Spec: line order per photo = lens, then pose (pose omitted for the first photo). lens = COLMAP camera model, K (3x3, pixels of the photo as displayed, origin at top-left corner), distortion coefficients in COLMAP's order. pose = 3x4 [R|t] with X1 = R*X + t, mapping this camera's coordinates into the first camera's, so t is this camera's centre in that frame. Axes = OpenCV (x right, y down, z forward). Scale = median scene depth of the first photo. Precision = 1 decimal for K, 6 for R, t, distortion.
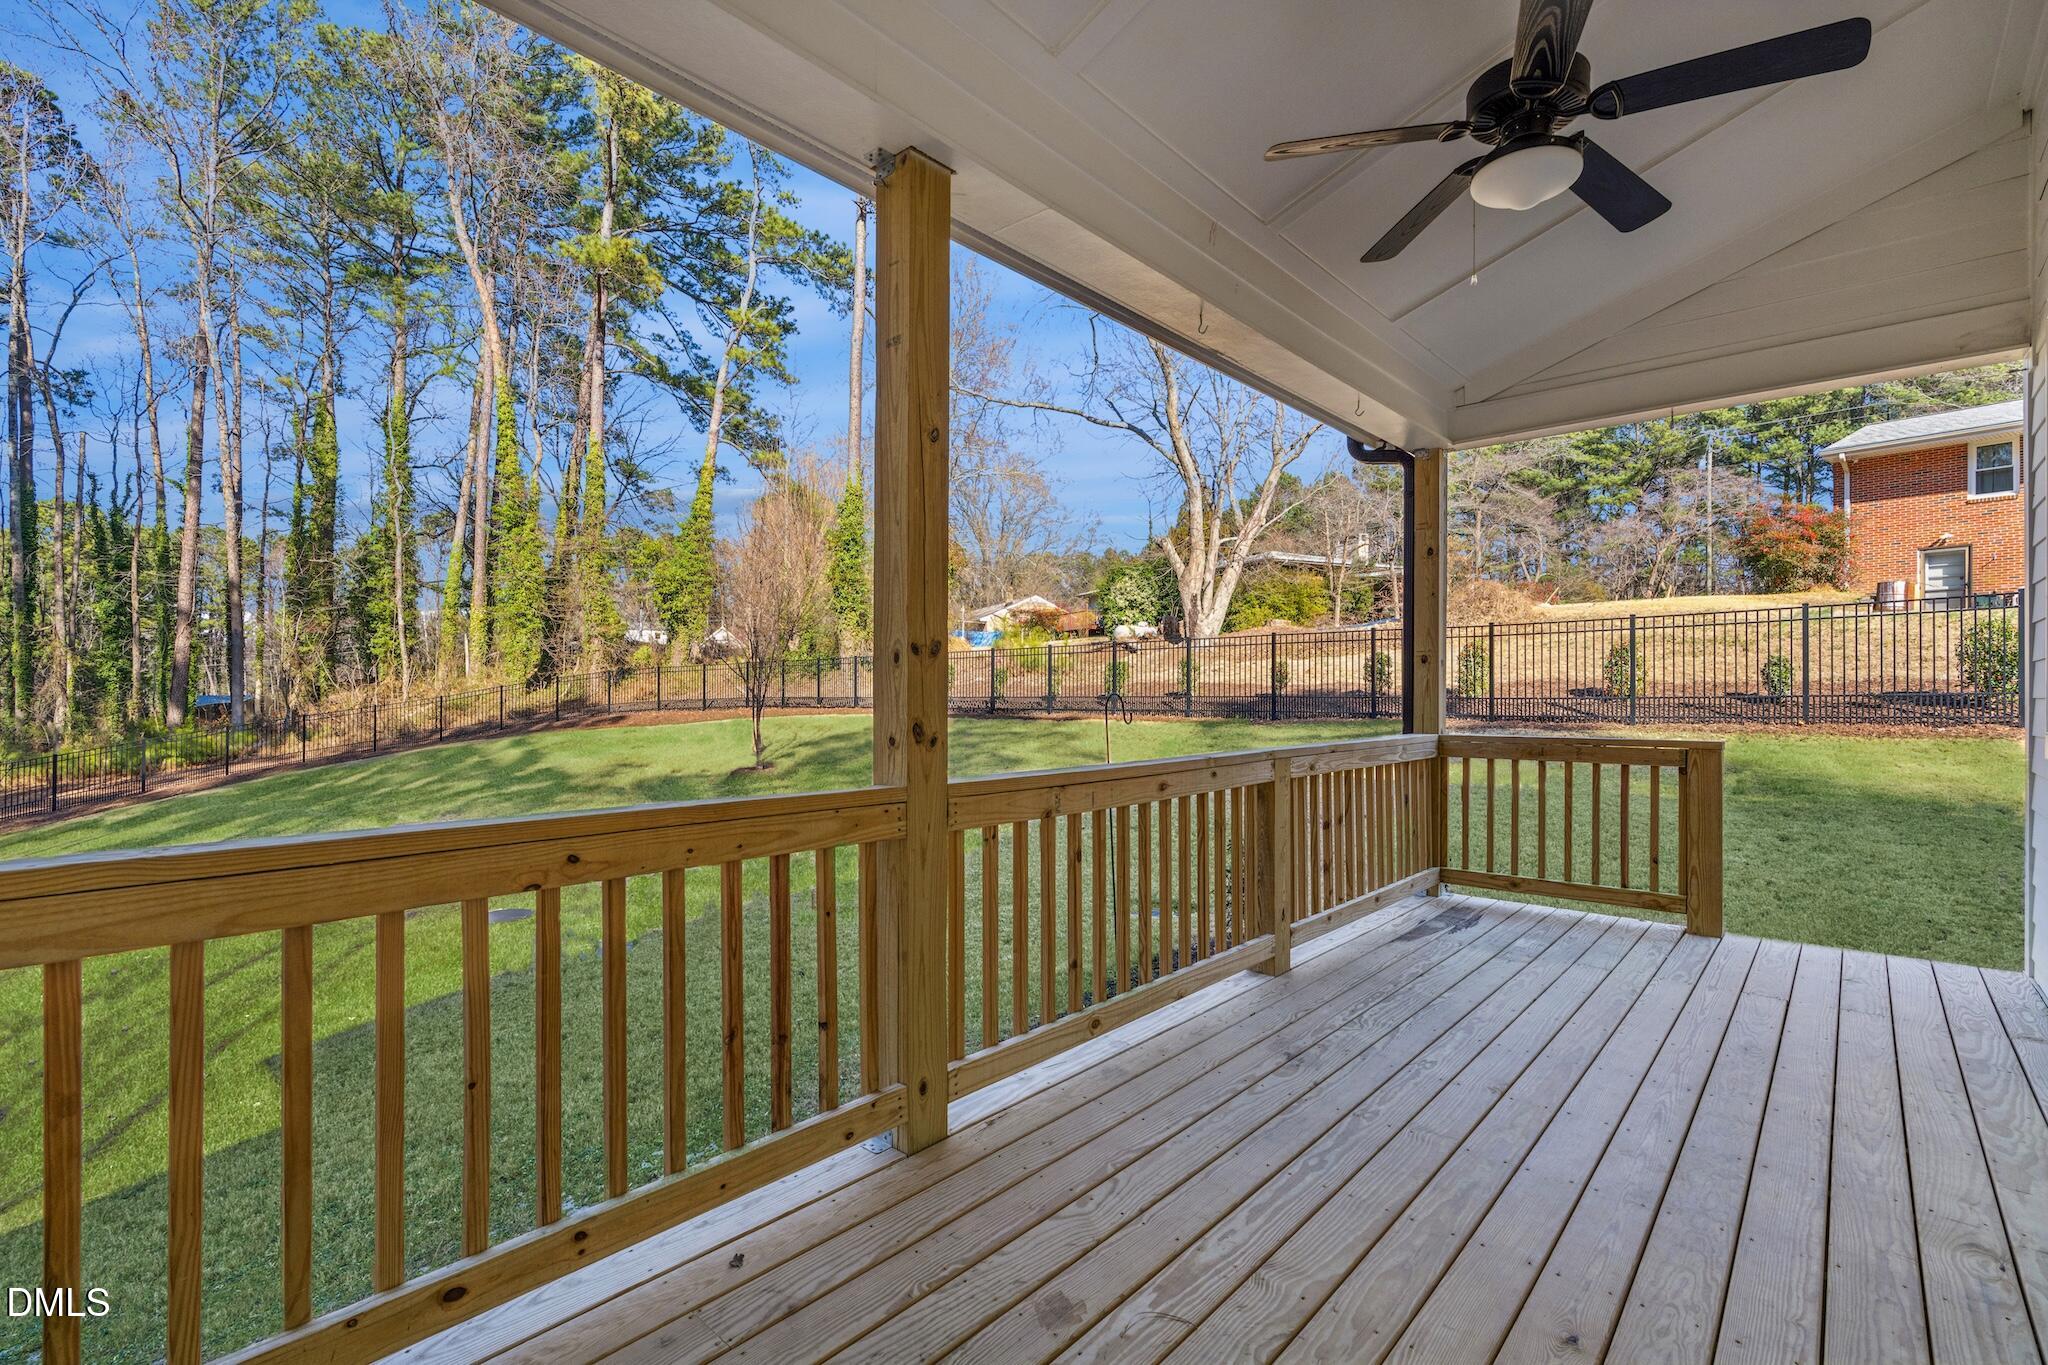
lens RADIAL K [[936.6, 0, 1031.9], [0, 936.6, 681.7], [0, 0, 1]] dist [0.000267, 0.001258]
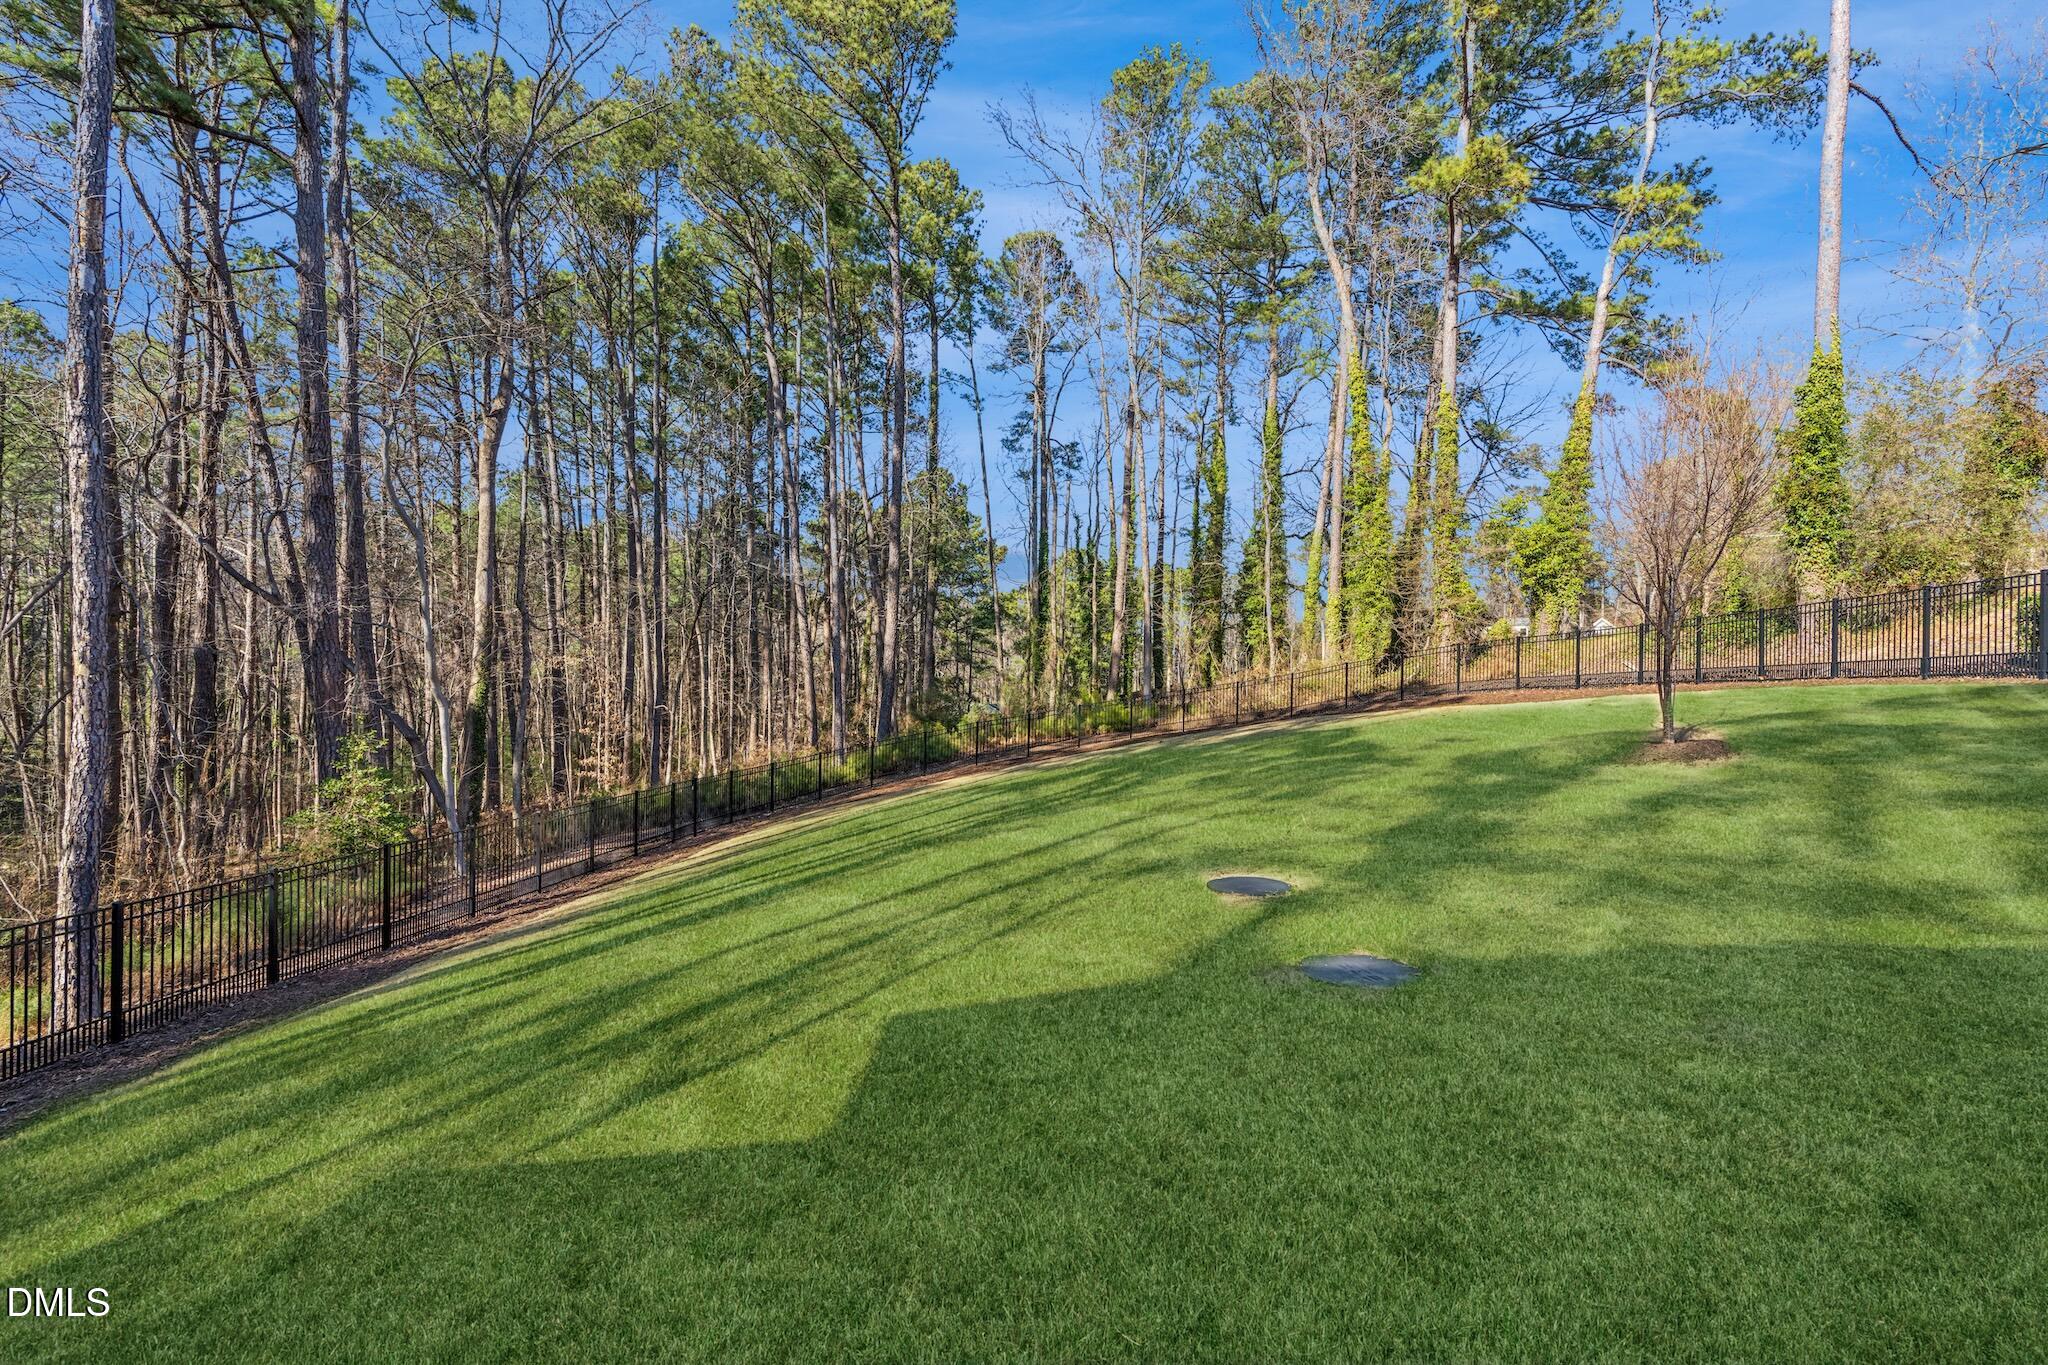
lens RADIAL K [[936.6, 0, 1031.9], [0, 936.6, 681.7], [0, 0, 1]] dist [0.000267, 0.001258]
pose [[0.648586, 0.001235, -0.761140, -0.036156], [-0.009909, 0.999928, -0.006822, 0.025498], [0.761077, 0.011967, 0.648552, 0.104384]]
